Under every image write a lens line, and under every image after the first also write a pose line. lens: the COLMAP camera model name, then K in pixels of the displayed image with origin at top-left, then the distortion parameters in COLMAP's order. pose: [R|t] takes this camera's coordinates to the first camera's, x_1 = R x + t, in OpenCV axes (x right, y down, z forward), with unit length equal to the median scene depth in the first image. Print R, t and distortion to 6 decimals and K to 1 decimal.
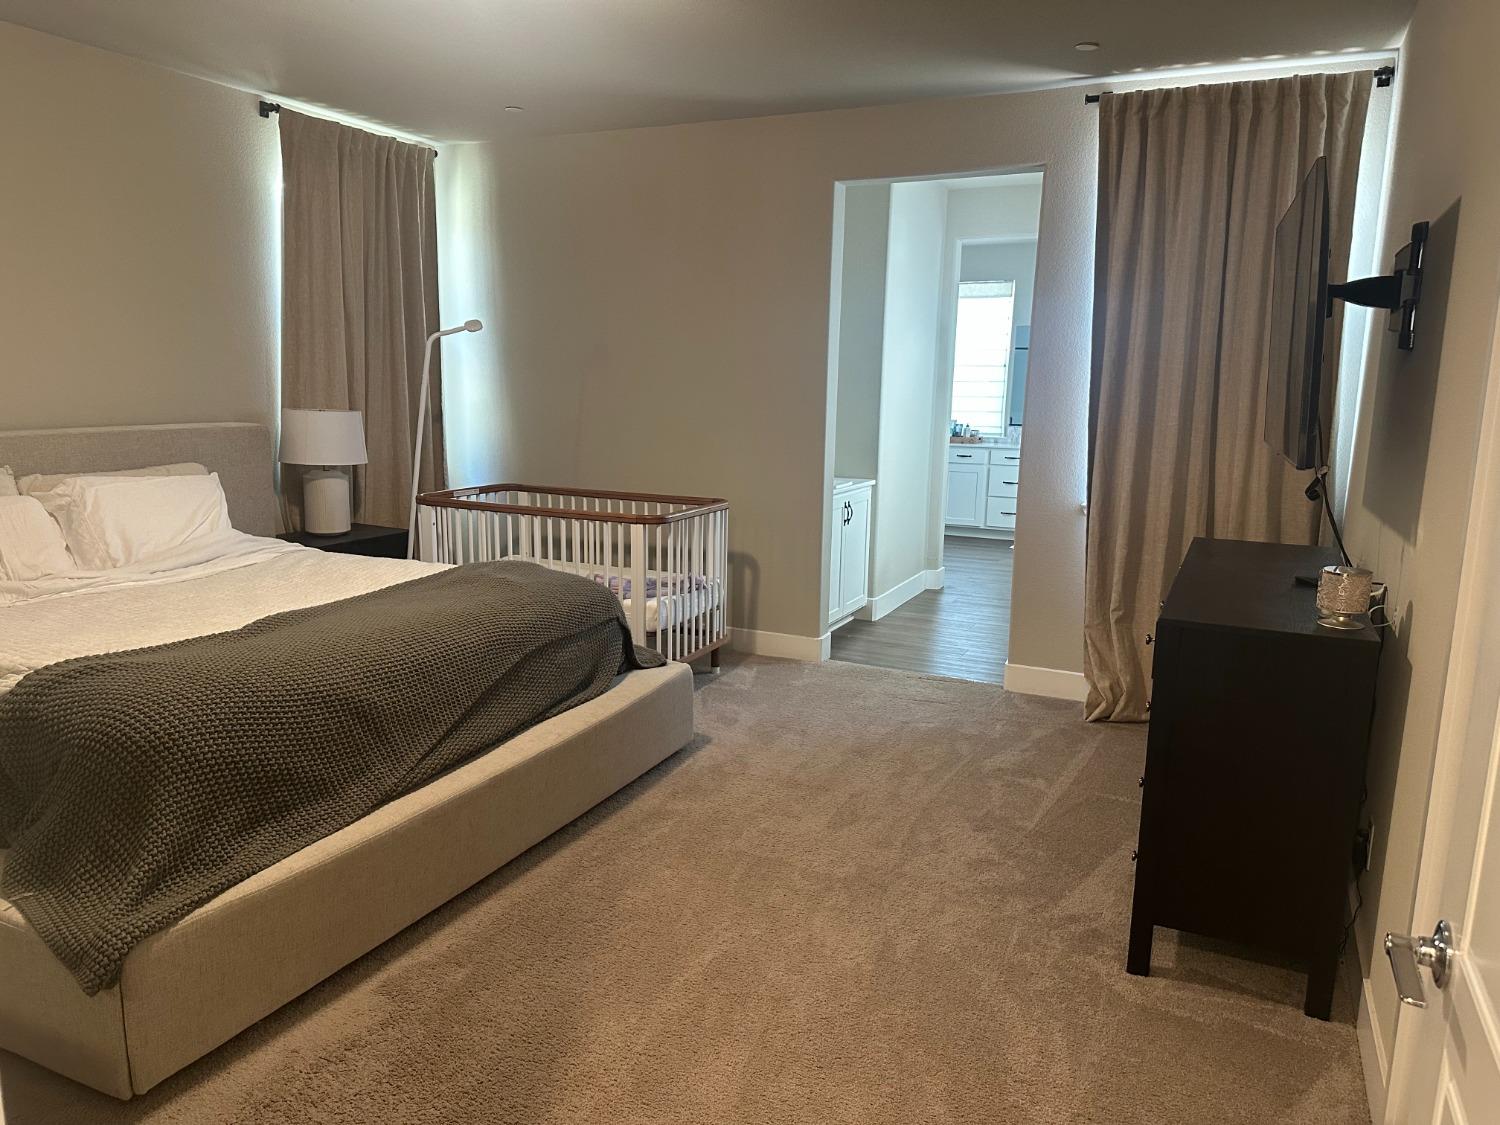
lens RADIAL K [[1072.9, 0, 744.3], [0, 1072.9, 567.8], [0, 0, 1]] dist [0.029487, -0.011340]
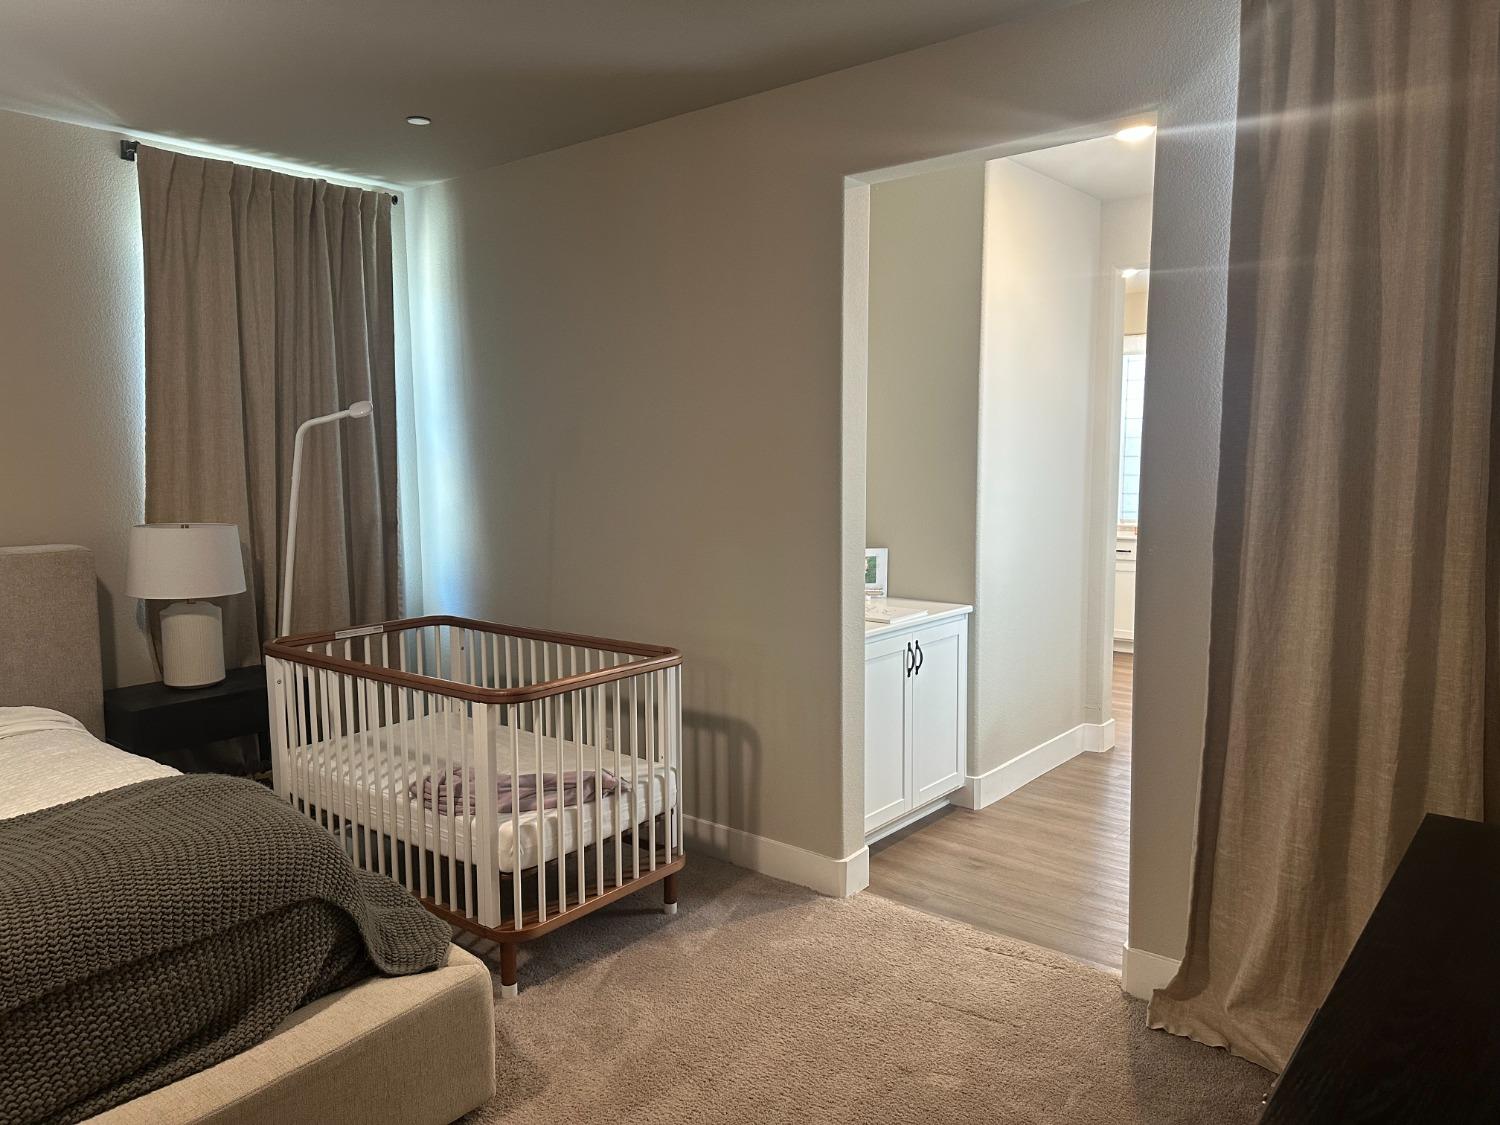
lens RADIAL K [[1072.9, 0, 755.2], [0, 1072.9, 552.6], [0, 0, 1]] dist [0.029487, -0.011340]
pose [[0.969647, -0.005077, -0.244456, 0.191671], [-0.014930, 0.996690, -0.079918, -0.071987], [0.244052, 0.081142, 0.966361, 0.360186]]
